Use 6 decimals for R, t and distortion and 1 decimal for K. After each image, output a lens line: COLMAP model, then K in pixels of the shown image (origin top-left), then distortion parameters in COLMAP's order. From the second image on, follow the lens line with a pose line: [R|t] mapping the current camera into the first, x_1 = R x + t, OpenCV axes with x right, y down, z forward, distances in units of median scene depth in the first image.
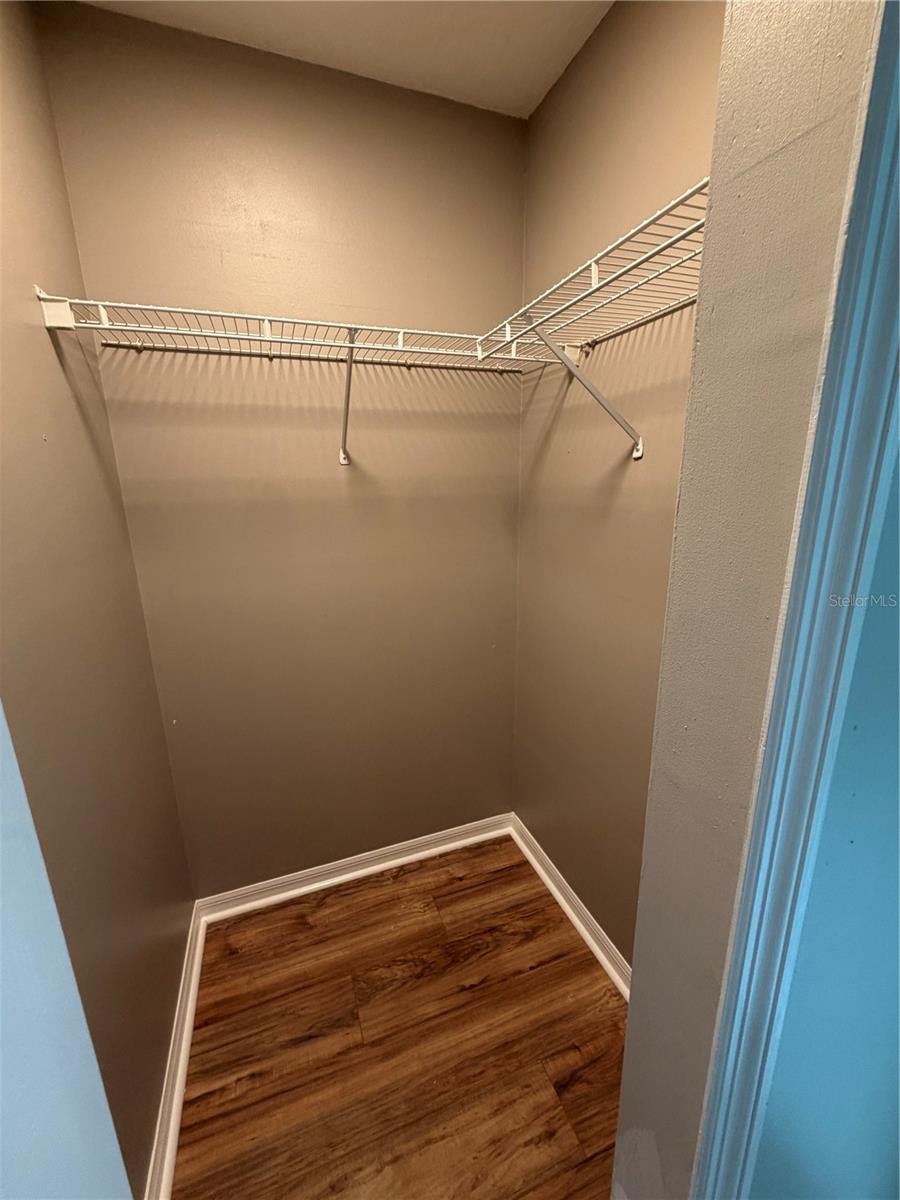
lens RADIAL K [[479.2, 0, 450.0], [0, 479.2, 600.0], [0, 0, 1]] dist [-0.000363, -0.000313]
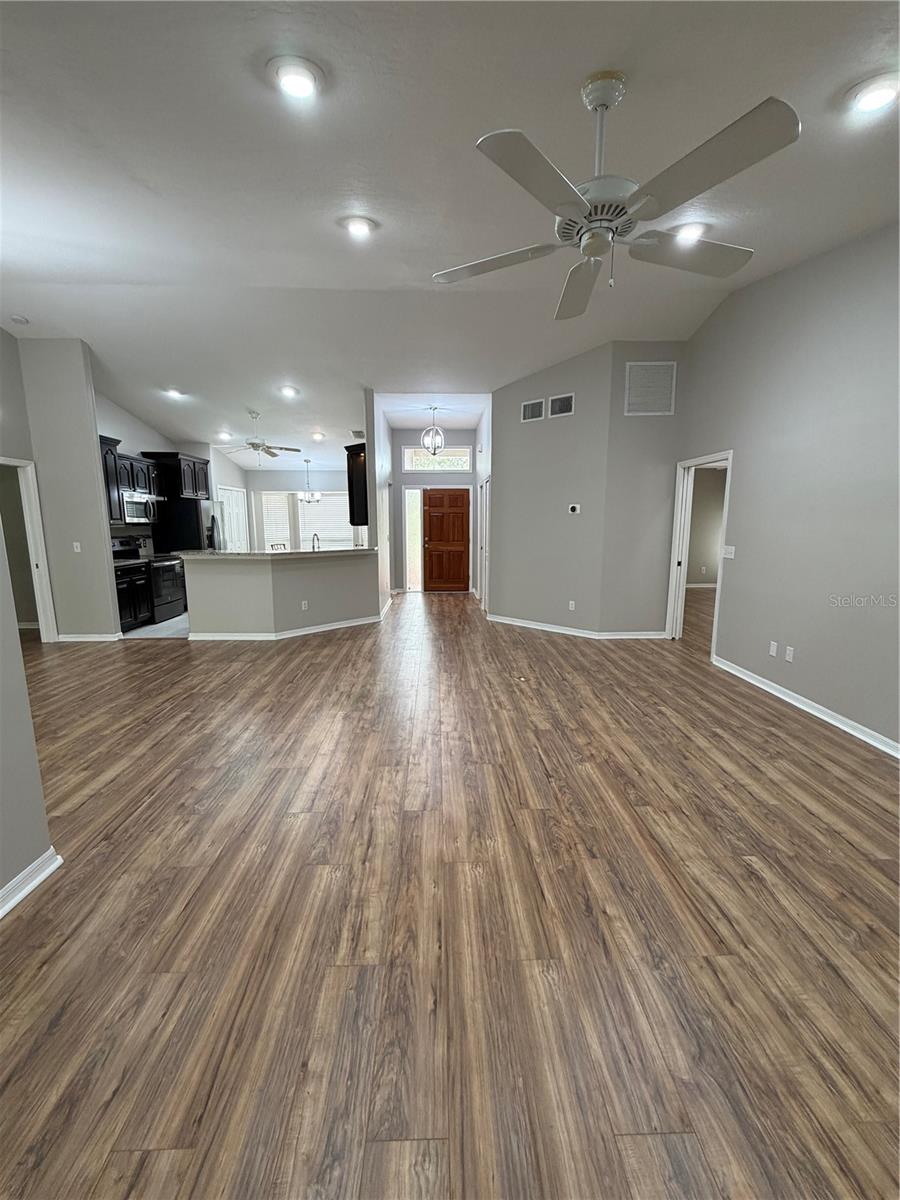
lens RADIAL K [[479.2, 0, 450.0], [0, 479.2, 600.0], [0, 0, 1]] dist [-0.000363, -0.000313]
pose [[0.331184, -0.130378, 0.934515, -0.923985], [0.227179, 0.972291, 0.055139, -0.056465], [-0.915810, 0.194041, 0.351626, 0.404052]]
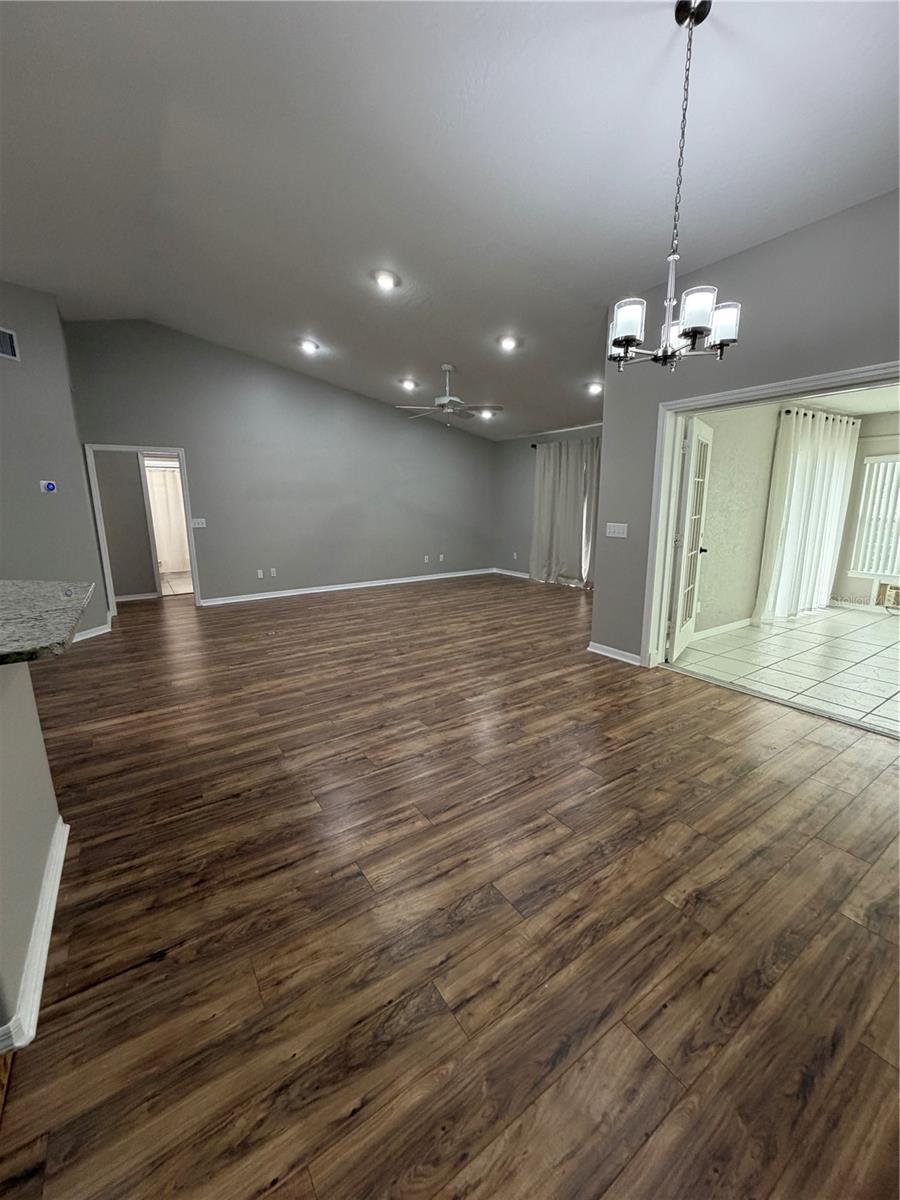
lens RADIAL K [[479.2, 0, 450.0], [0, 479.2, 600.0], [0, 0, 1]] dist [-0.000363, -0.000313]
pose [[-0.974380, 0.077554, -0.211115, 0.879586], [-0.024290, 0.896890, 0.441585, -0.897836], [0.223593, 0.435400, -0.872028, 3.534870]]
